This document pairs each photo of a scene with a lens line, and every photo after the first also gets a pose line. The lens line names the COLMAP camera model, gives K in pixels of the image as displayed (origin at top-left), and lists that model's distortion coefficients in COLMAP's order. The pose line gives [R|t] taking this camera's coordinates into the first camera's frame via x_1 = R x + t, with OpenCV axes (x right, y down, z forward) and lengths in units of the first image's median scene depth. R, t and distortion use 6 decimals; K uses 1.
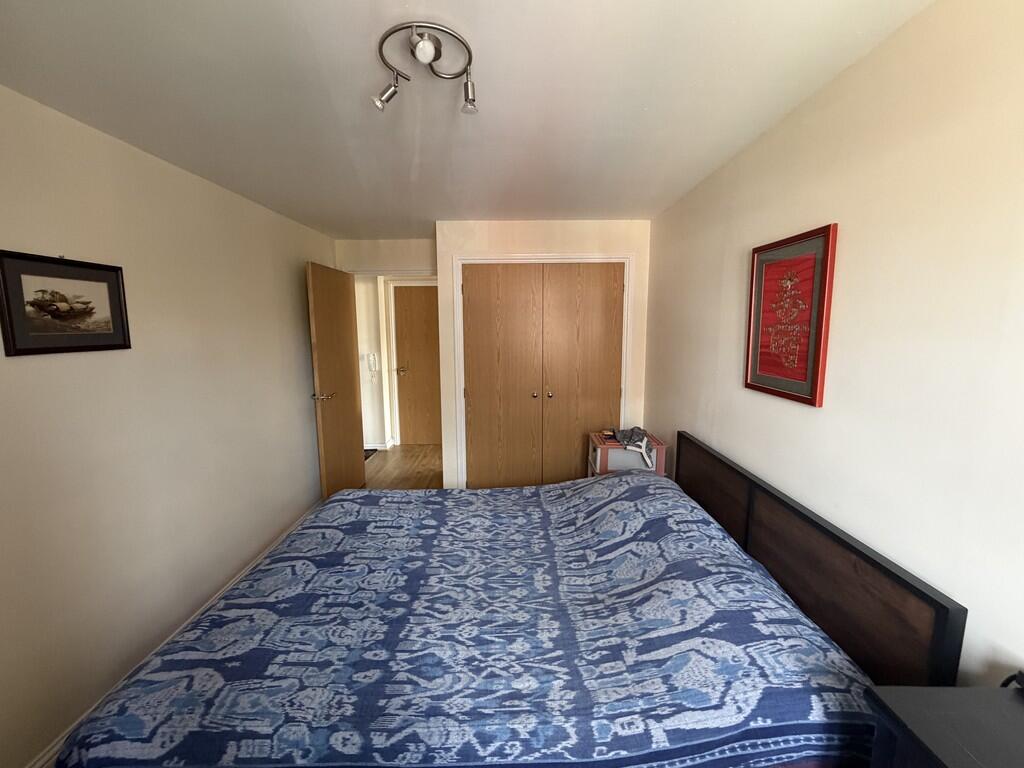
lens RADIAL K [[439.1, 0, 511.6], [0, 439.1, 381.4], [0, 0, 1]] dist [0.000572, 0.000018]
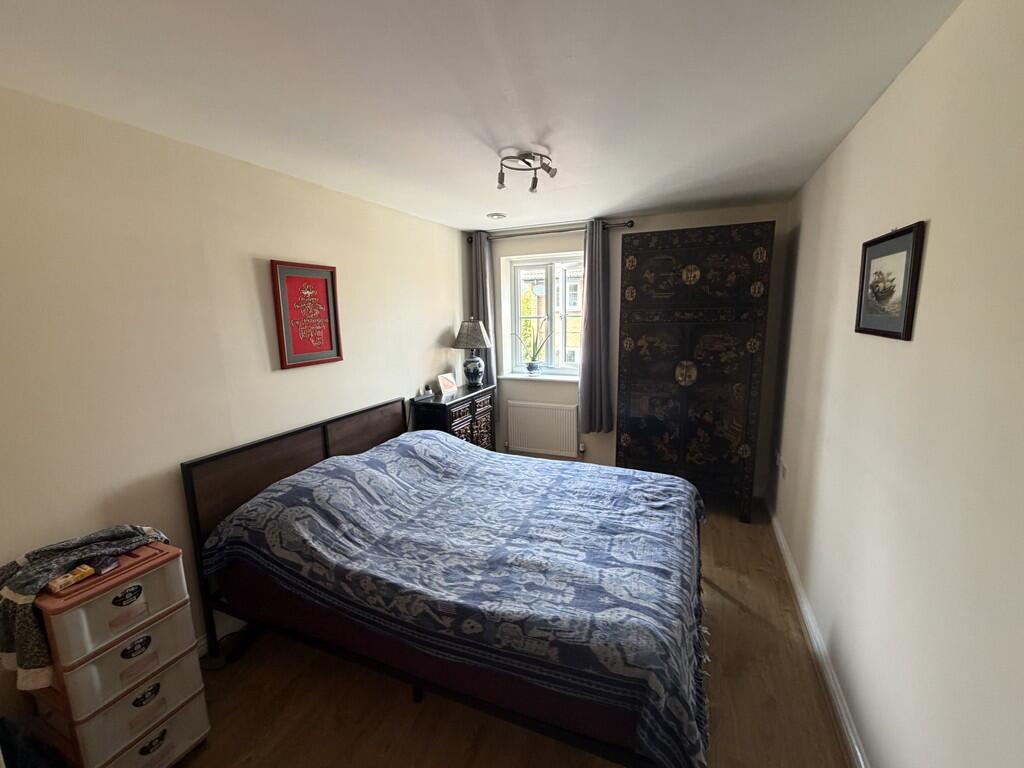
lens RADIAL K [[439.1, 0, 513.2], [0, 439.1, 384.1], [0, 0, 1]] dist [0.000572, 0.000018]
pose [[-0.927950, -0.037736, 0.370790, -0.610435], [0.073540, 0.956764, 0.281416, -0.279488], [-0.365378, 0.288408, -0.885054, 2.076409]]
